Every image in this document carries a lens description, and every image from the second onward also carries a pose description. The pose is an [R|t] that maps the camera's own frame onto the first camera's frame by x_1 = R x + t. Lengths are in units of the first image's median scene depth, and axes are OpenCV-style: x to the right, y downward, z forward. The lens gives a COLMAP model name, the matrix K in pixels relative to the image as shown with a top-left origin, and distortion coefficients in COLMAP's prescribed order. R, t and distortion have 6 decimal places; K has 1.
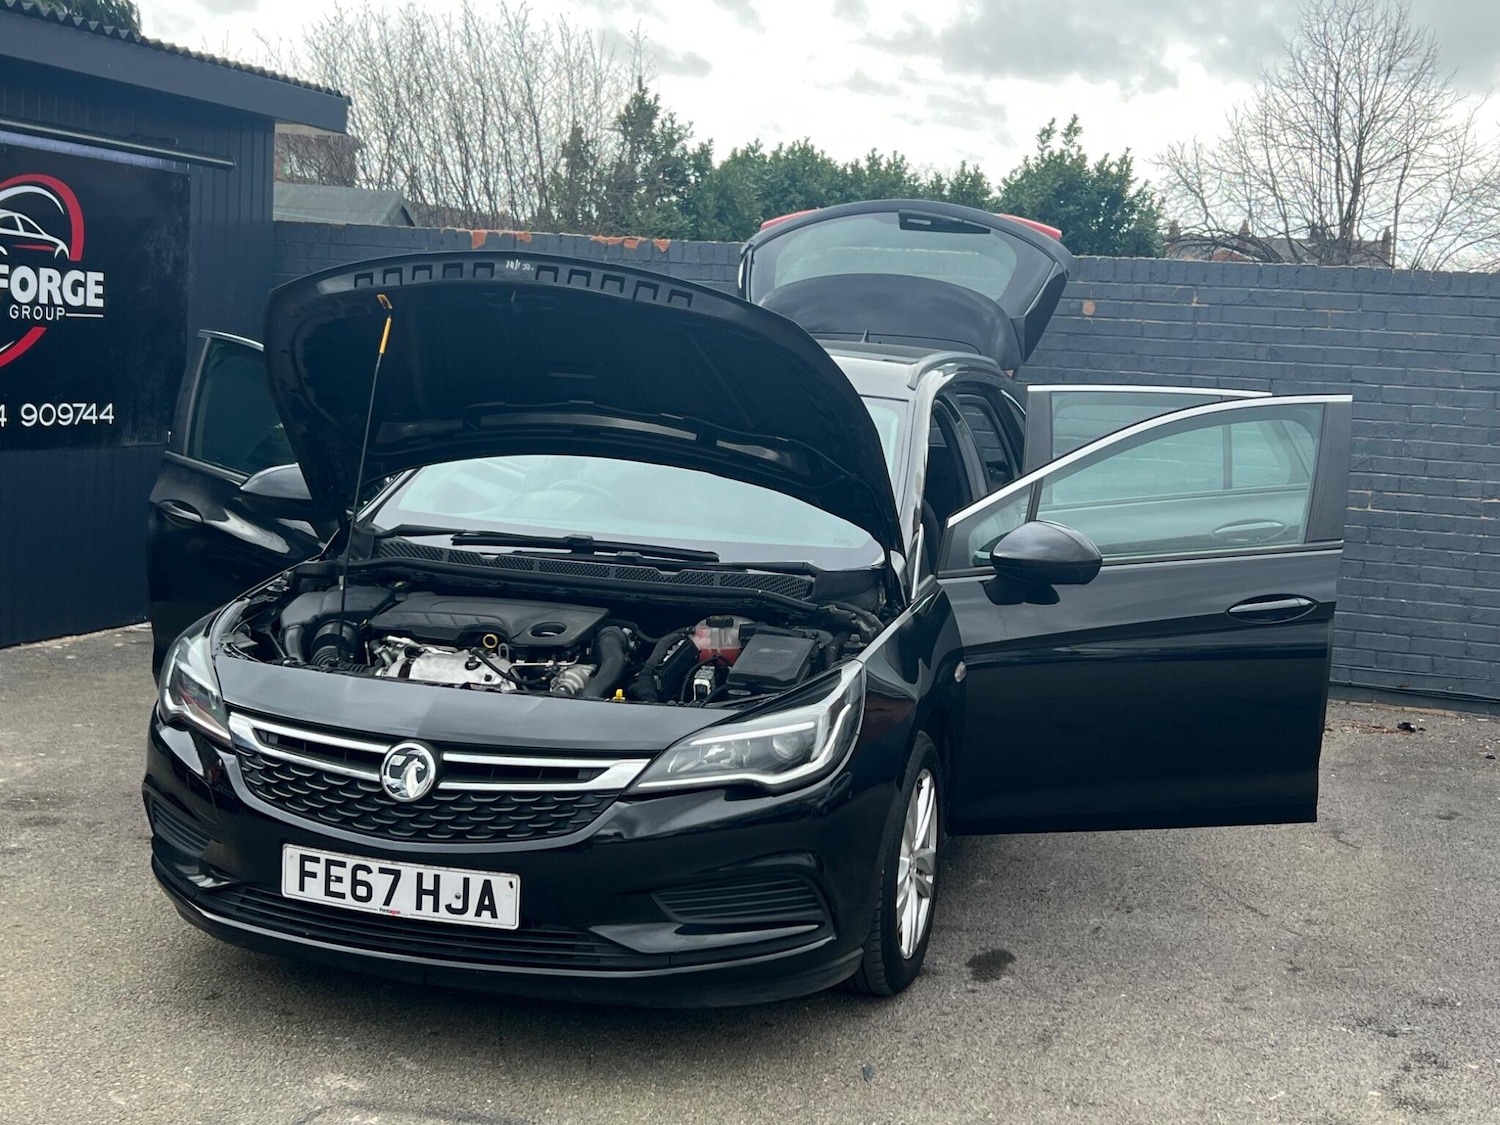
lens RADIAL K [[1882.7, 0, 800.8], [0, 1882.7, 560.4], [0, 0, 1]] dist [0.130358, -0.343401]
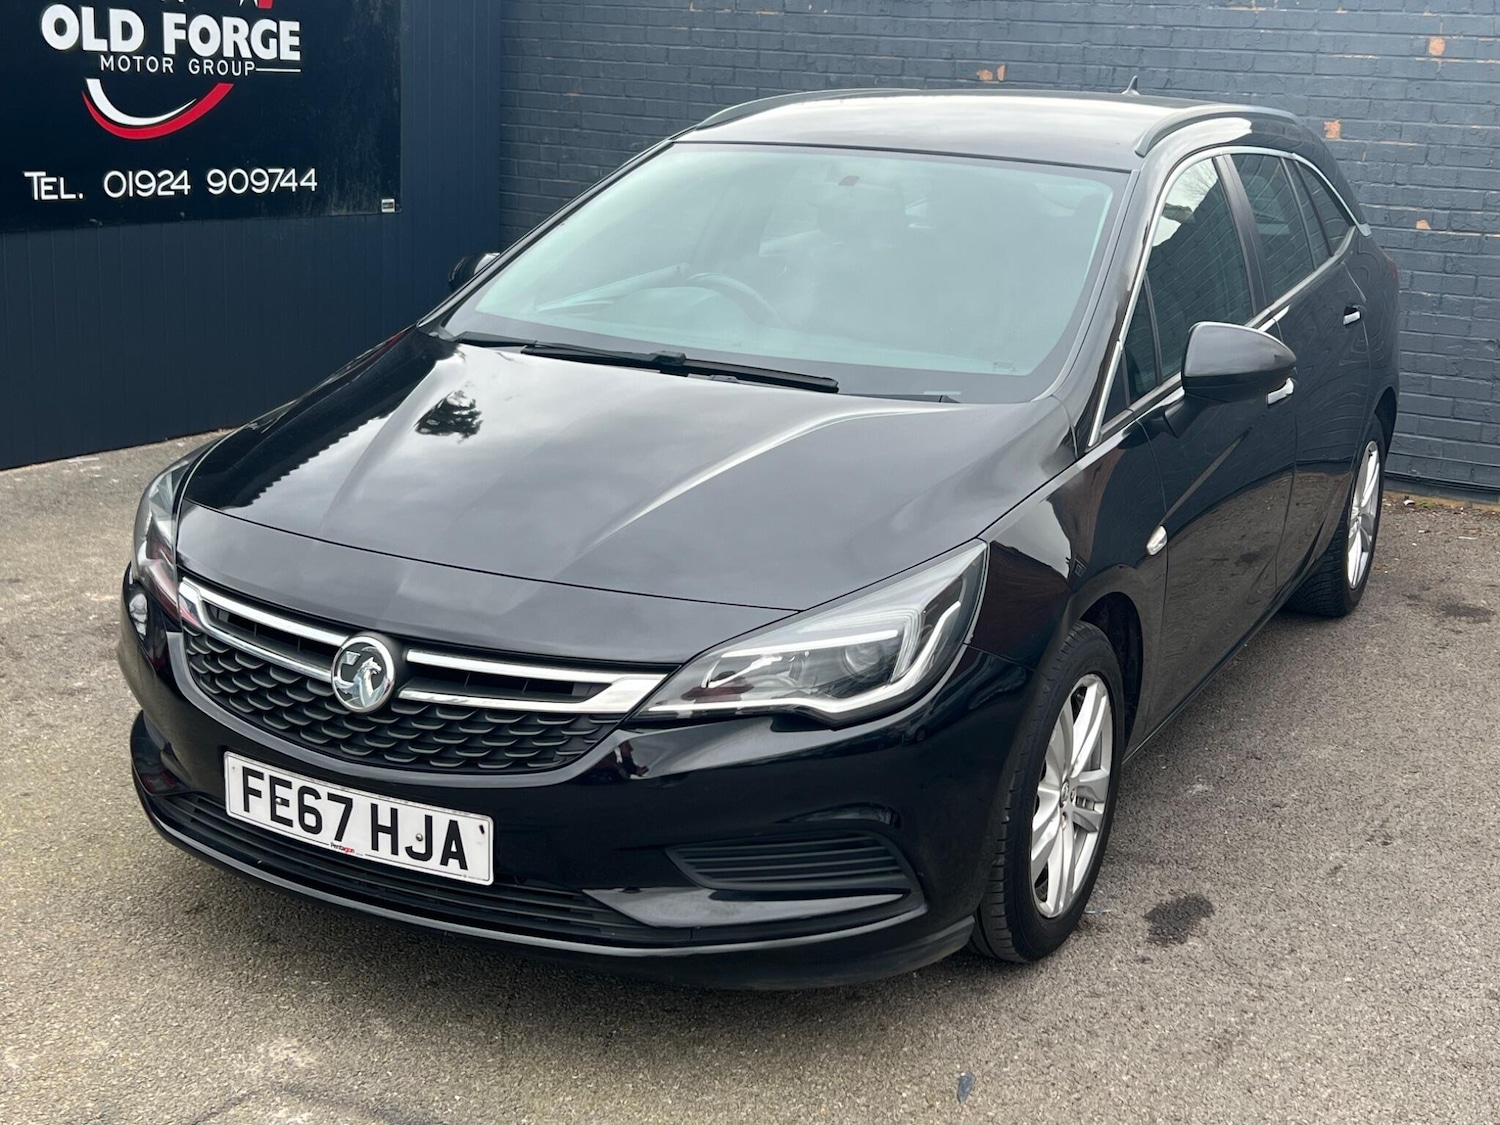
lens RADIAL K [[1882.7, 0, 800.8], [0, 1882.7, 560.4], [0, 0, 1]] dist [0.130358, -0.343401]
pose [[0.981211, 0.039431, -0.188866, 0.104724], [-0.015309, 0.991718, 0.127515, -0.032930], [0.192330, -0.122228, 0.973689, 0.273098]]
